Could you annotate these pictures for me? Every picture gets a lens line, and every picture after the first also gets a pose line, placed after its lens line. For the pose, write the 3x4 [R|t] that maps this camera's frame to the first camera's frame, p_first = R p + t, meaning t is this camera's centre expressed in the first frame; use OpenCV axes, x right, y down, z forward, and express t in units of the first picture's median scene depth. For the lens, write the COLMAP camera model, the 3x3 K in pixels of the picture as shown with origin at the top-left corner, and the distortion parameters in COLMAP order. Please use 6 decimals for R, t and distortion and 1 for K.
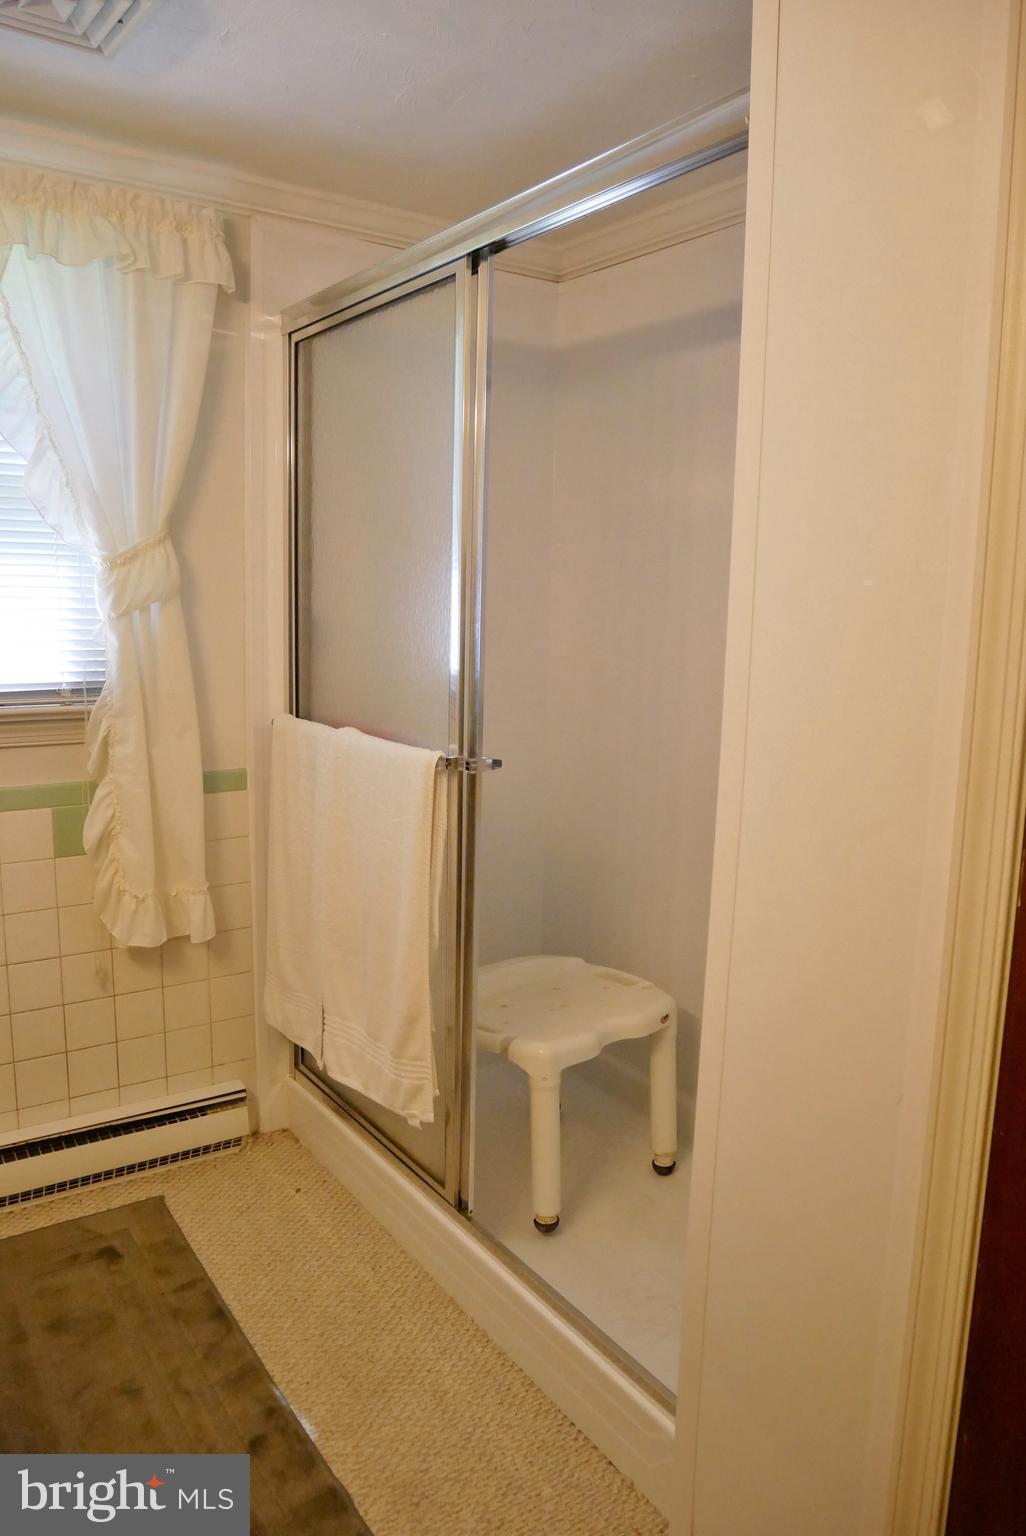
lens RADIAL K [[1104.8, 0, 513.1], [0, 1104.8, 766.2], [0, 0, 1]] dist [-0.058581, 0.008729]
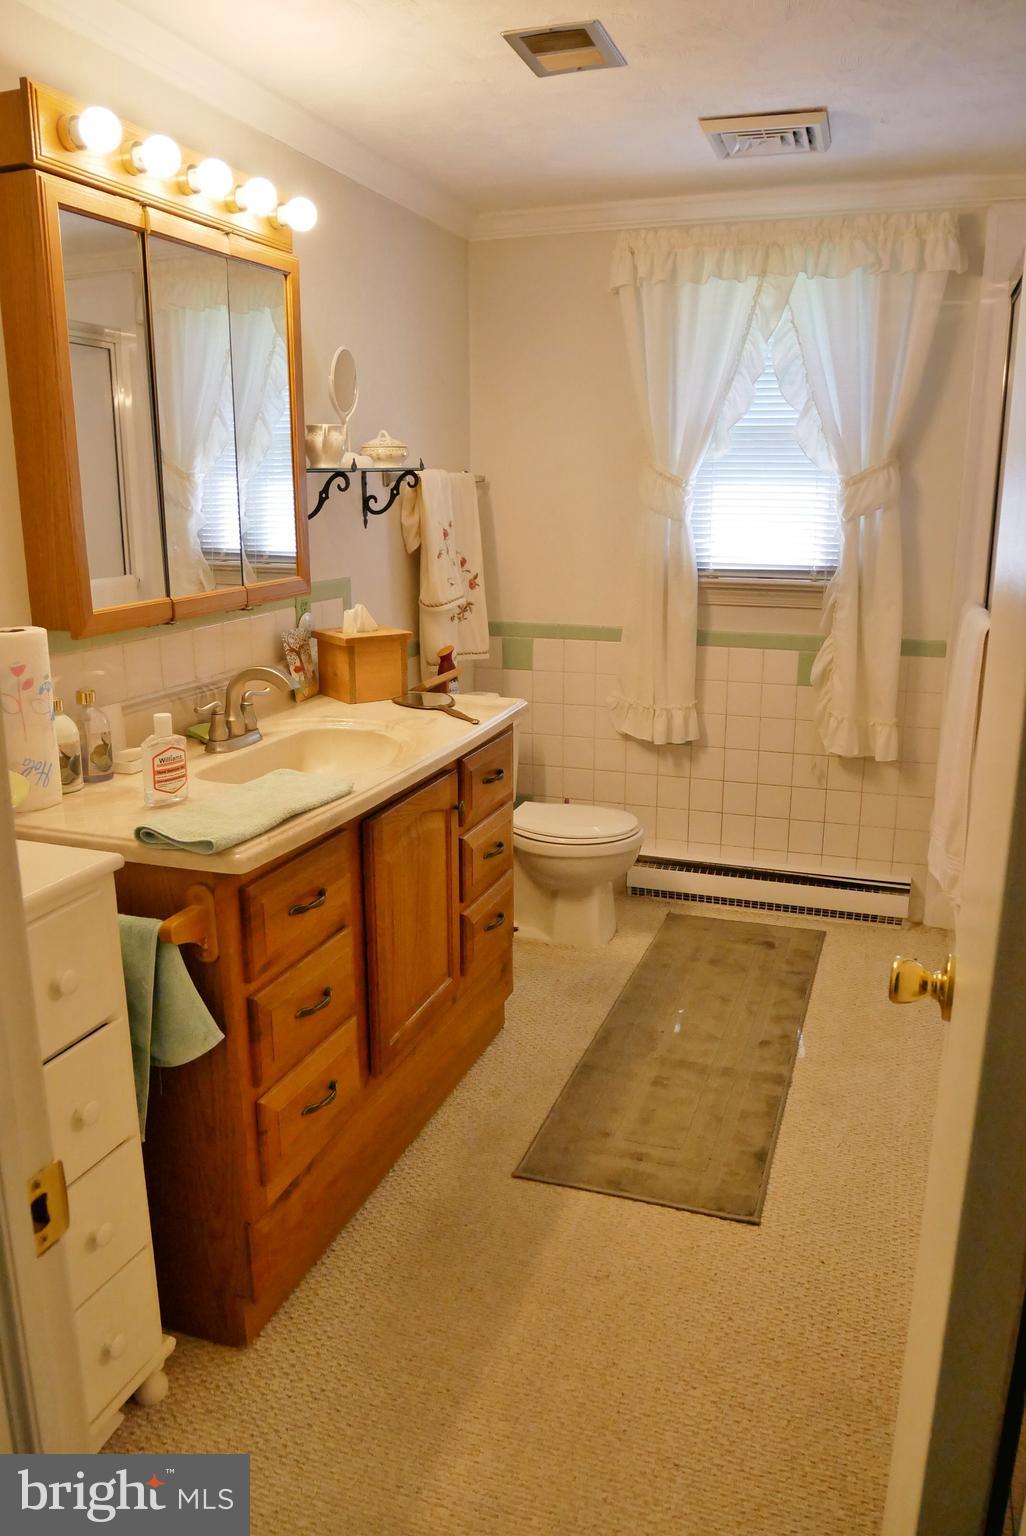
lens RADIAL K [[1104.8, 0, 514.6], [0, 1104.8, 767.7], [0, 0, 1]] dist [-0.058581, 0.008729]
pose [[0.590131, 0.173452, -0.788454, 0.571637], [-0.117293, 0.984705, 0.128835, 0.048693], [0.798741, 0.016450, 0.601450, -0.209210]]
